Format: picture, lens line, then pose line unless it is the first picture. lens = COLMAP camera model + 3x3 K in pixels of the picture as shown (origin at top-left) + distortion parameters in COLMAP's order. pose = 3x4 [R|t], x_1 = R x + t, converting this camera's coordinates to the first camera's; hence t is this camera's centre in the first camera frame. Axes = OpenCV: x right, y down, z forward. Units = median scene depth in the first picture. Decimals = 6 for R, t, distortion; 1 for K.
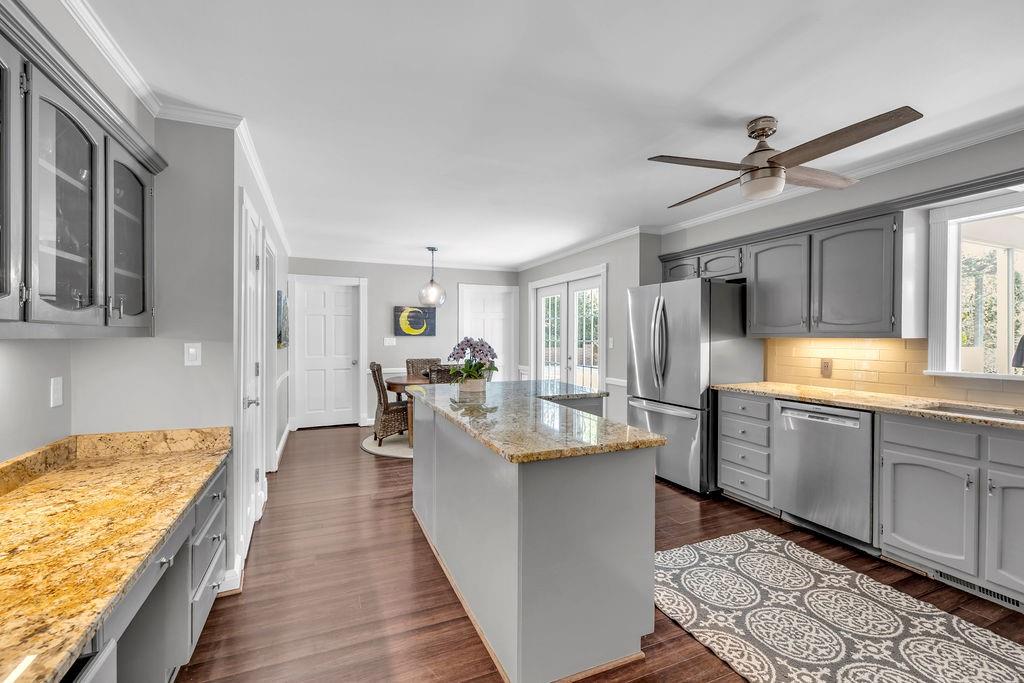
lens RADIAL K [[442.8, 0, 512.0], [0, 442.8, 338.5], [0, 0, 1]] dist [-0.001765, -0.000419]
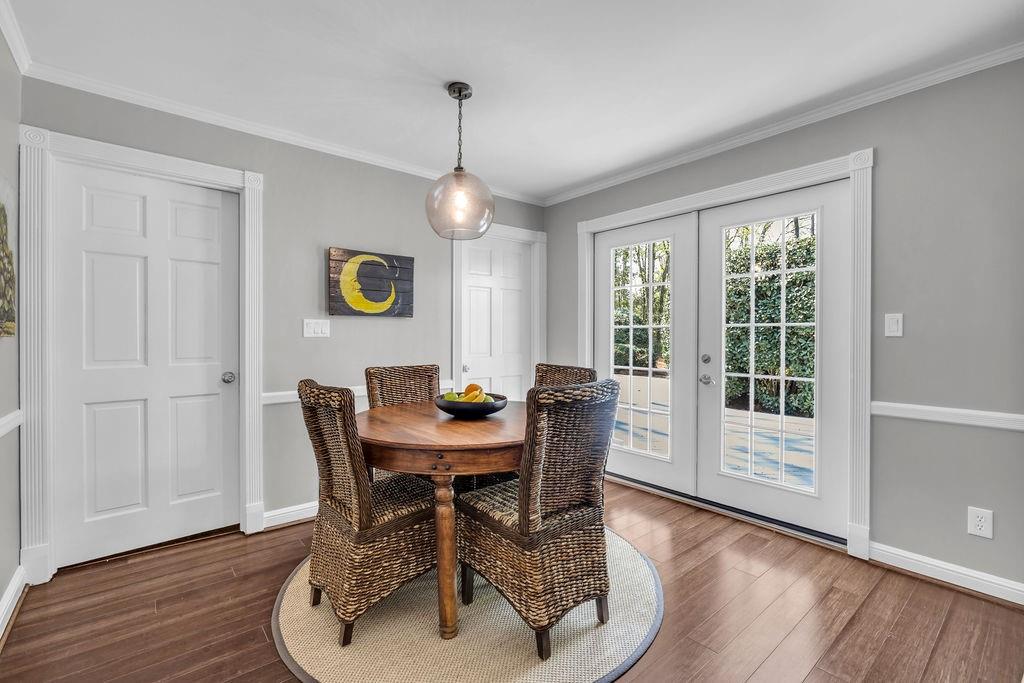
lens RADIAL K [[442.8, 0, 482.5], [0, 442.8, 338.1], [0, 0, 1]] dist [-0.001765, -0.000419]
pose [[0.967817, -0.003607, 0.251630, -0.227349], [0.004492, 0.999986, -0.002943, 0.019064], [-0.251616, 0.003979, 0.967819, 0.533684]]
